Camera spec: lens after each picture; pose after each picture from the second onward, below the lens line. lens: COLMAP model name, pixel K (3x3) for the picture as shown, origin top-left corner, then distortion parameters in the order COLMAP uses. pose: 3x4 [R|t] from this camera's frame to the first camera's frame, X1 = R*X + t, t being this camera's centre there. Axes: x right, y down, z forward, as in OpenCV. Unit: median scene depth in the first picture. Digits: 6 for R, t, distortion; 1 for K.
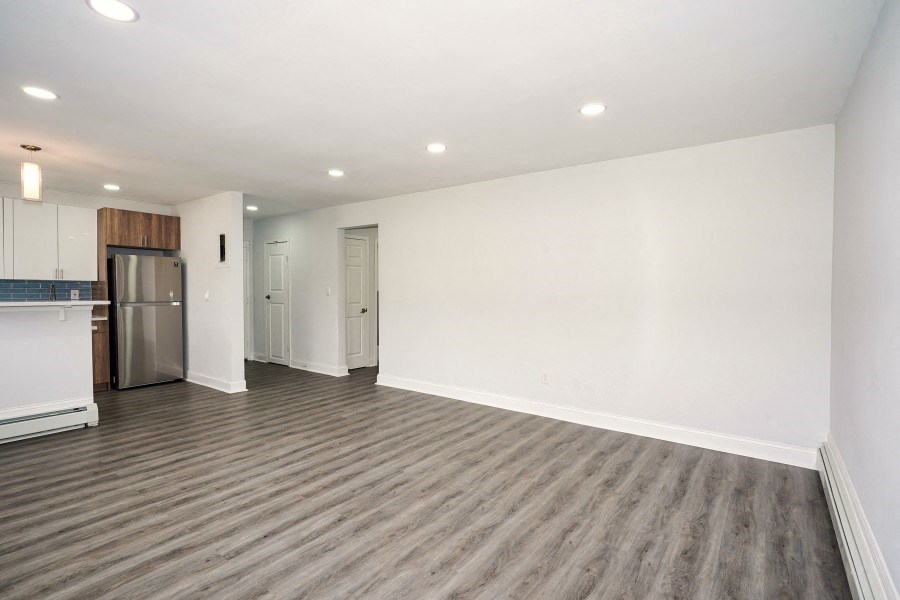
lens RADIAL K [[436.9, 0, 449.9], [0, 436.9, 297.7], [0, 0, 1]] dist [0.001935, 0.000399]
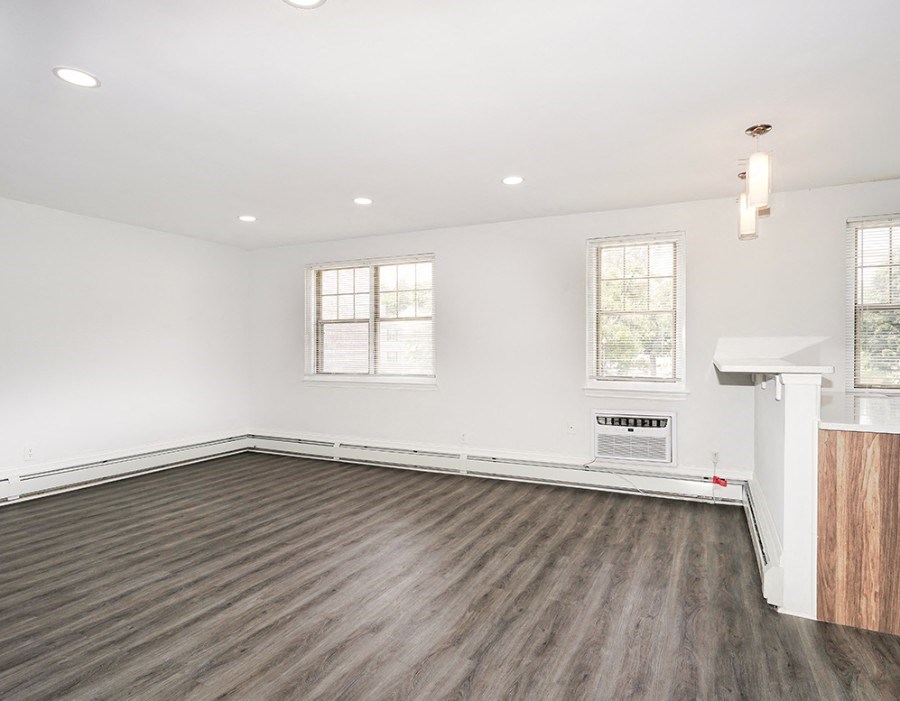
lens RADIAL K [[533.9, 0, 448.8], [0, 533.9, 351.1], [0, 0, 1]] dist [0.003948, 0.000374]
pose [[-0.983248, -0.003058, -0.182249, -0.436935], [-0.006710, 0.999789, 0.019422, -0.023807], [0.182151, 0.020320, -0.983061, 2.093743]]
